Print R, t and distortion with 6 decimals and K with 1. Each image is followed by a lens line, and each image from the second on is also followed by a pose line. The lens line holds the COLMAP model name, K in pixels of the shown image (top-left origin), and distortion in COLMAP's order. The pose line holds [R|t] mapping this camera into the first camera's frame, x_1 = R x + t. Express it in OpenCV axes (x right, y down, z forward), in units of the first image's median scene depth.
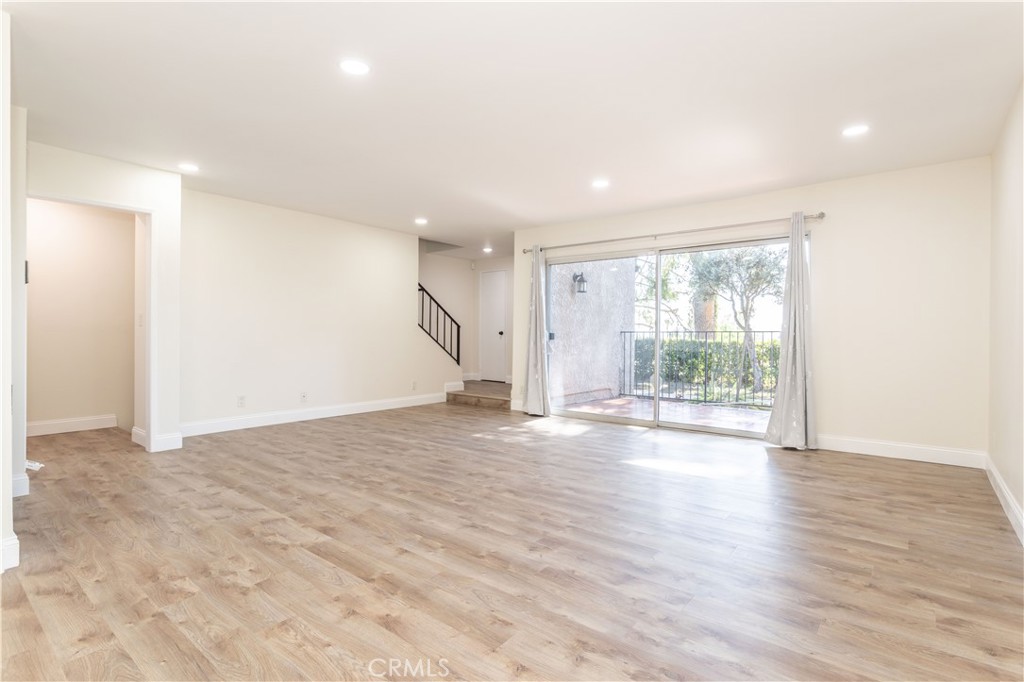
lens RADIAL K [[498.8, 0, 511.5], [0, 498.8, 336.9], [0, 0, 1]] dist [-0.004389, -0.000661]
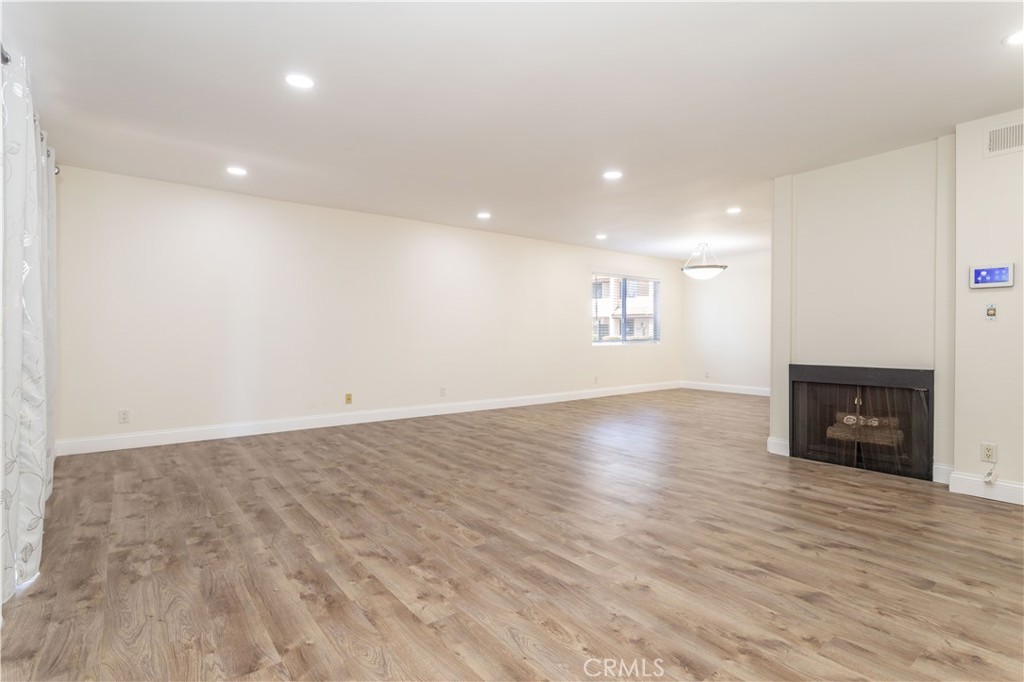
lens RADIAL K [[498.8, 0, 511.5], [0, 498.8, 336.9], [0, 0, 1]] dist [-0.004389, -0.000661]
pose [[-0.974144, -0.011791, 0.225620, -0.358495], [-0.009006, 0.999870, 0.013369, -0.020249], [-0.225748, 0.010991, -0.974124, 2.643110]]
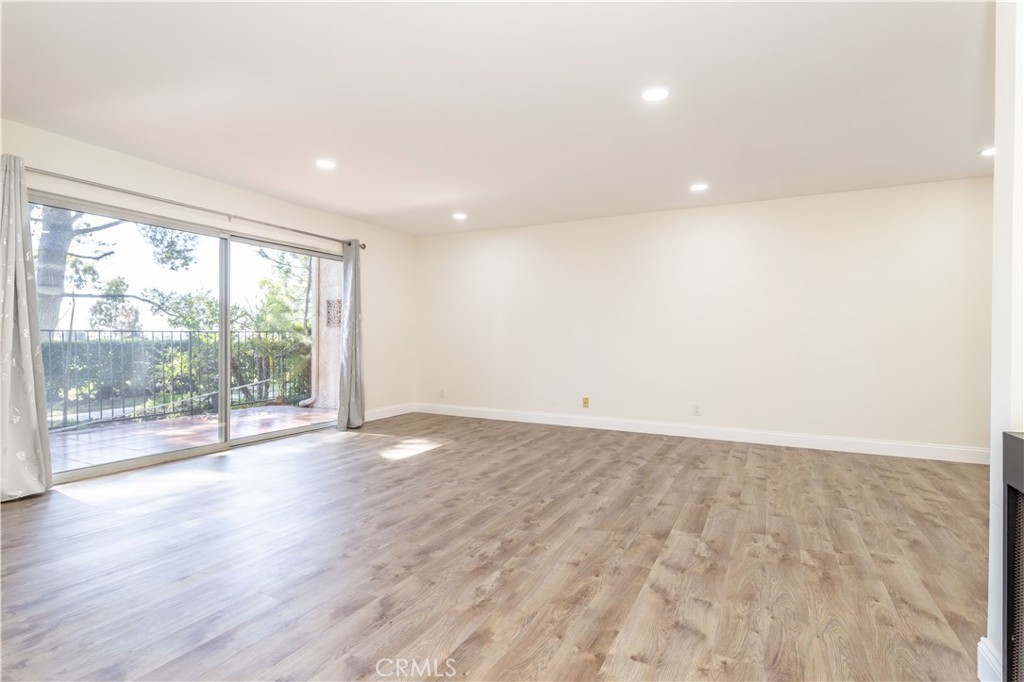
lens RADIAL K [[498.8, 0, 511.5], [0, 498.8, 336.9], [0, 0, 1]] dist [-0.004389, -0.000661]
pose [[-0.204204, -0.004688, 0.978917, -1.283752], [-0.003370, 0.999986, 0.004086, -0.017923], [-0.978923, -0.002464, -0.204217, 1.489091]]
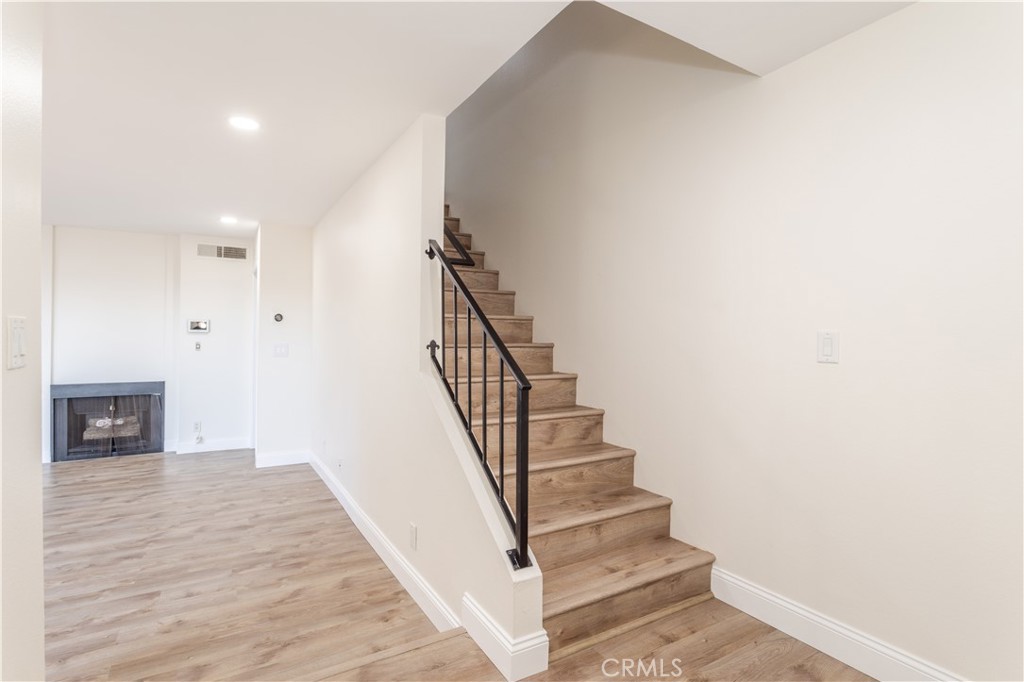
lens RADIAL K [[498.8, 0, 511.5], [0, 498.8, 336.9], [0, 0, 1]] dist [-0.004389, -0.000661]
pose [[-0.345047, -0.012392, -0.938504, 0.314885], [-0.016091, 0.999844, -0.007286, -0.119898], [0.938448, 0.012587, -0.345192, 3.196486]]
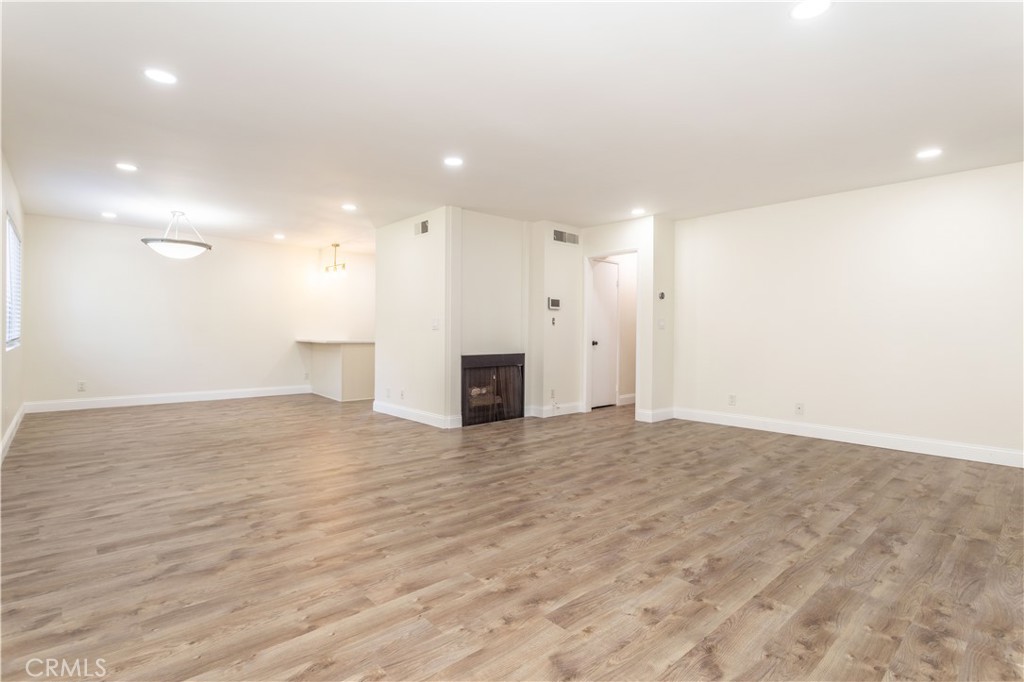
lens RADIAL K [[498.8, 0, 511.5], [0, 498.8, 336.9], [0, 0, 1]] dist [-0.004389, -0.000661]
pose [[-0.154391, -0.000897, -0.988009, 1.160486], [-0.012217, 0.999925, 0.001002, -0.000303], [0.987934, 0.012225, -0.154390, 1.391847]]
